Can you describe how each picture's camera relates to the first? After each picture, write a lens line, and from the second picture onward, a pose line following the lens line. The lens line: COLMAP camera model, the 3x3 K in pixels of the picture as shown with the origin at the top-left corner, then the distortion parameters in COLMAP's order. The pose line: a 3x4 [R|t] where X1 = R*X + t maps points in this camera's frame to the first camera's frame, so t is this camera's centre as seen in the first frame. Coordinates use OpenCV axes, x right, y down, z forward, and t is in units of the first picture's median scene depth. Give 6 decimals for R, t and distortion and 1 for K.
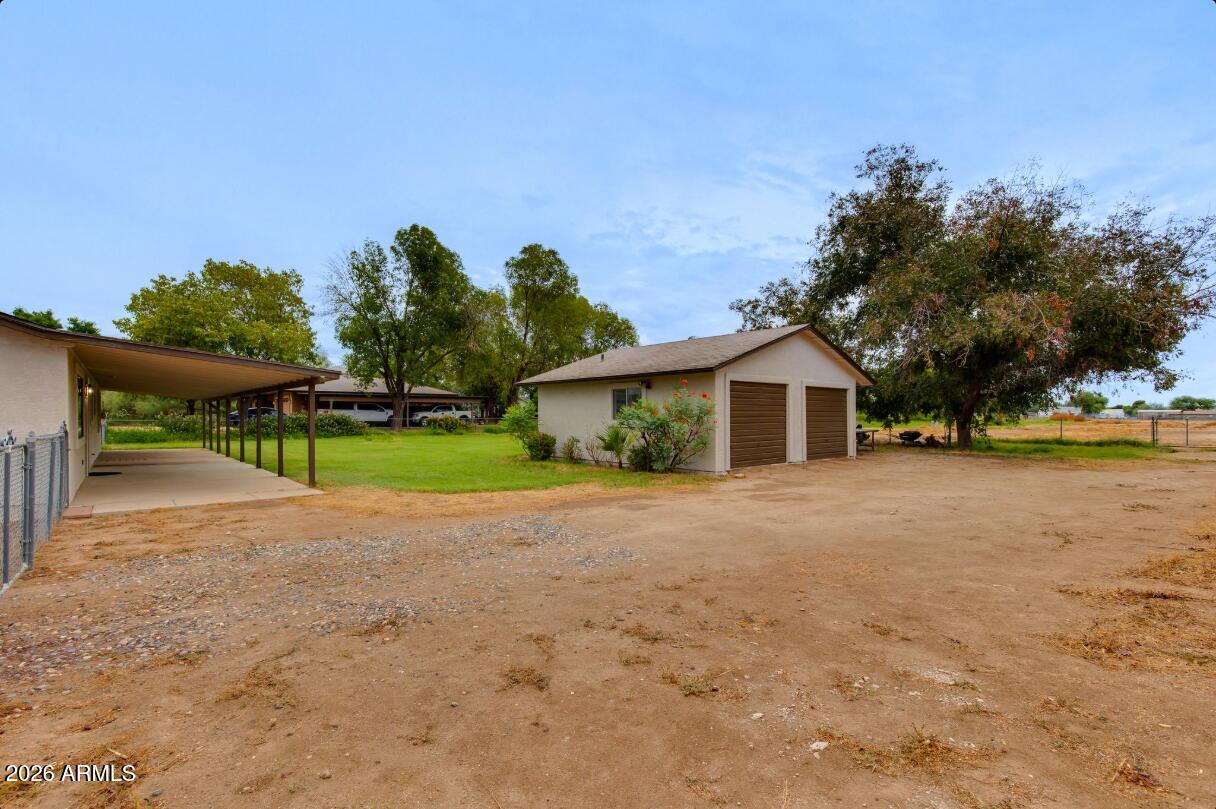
lens RADIAL K [[572.3, 0, 604.9], [0, 572.3, 410.3], [0, 0, 1]] dist [0.000682, 0.000329]
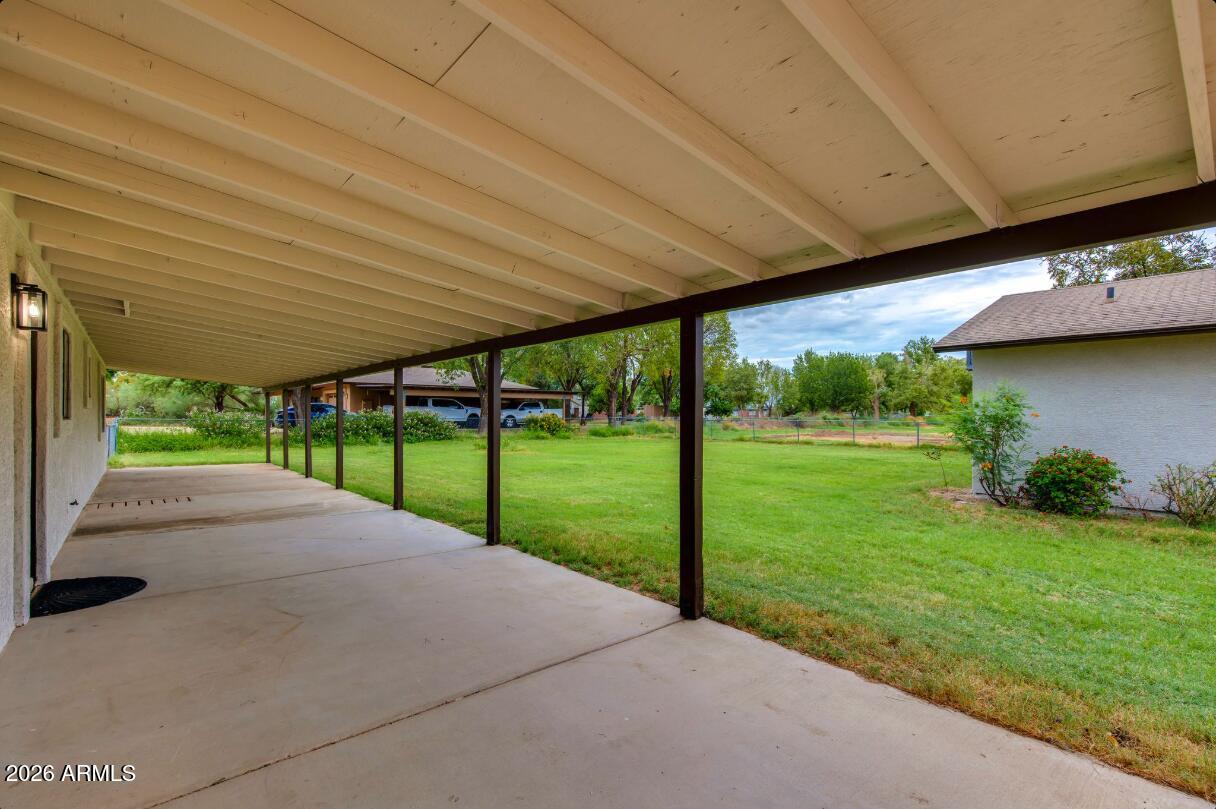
lens RADIAL K [[553.2, 0, 609.4], [0, 553.2, 416.3], [0, 0, 1]] dist [0.000993, 0.000153]
pose [[0.999984, 0.003587, 0.004481, -0.230510], [-0.003633, 0.999941, 0.010226, 0.004421], [-0.004444, -0.010242, 0.999938, 0.270935]]
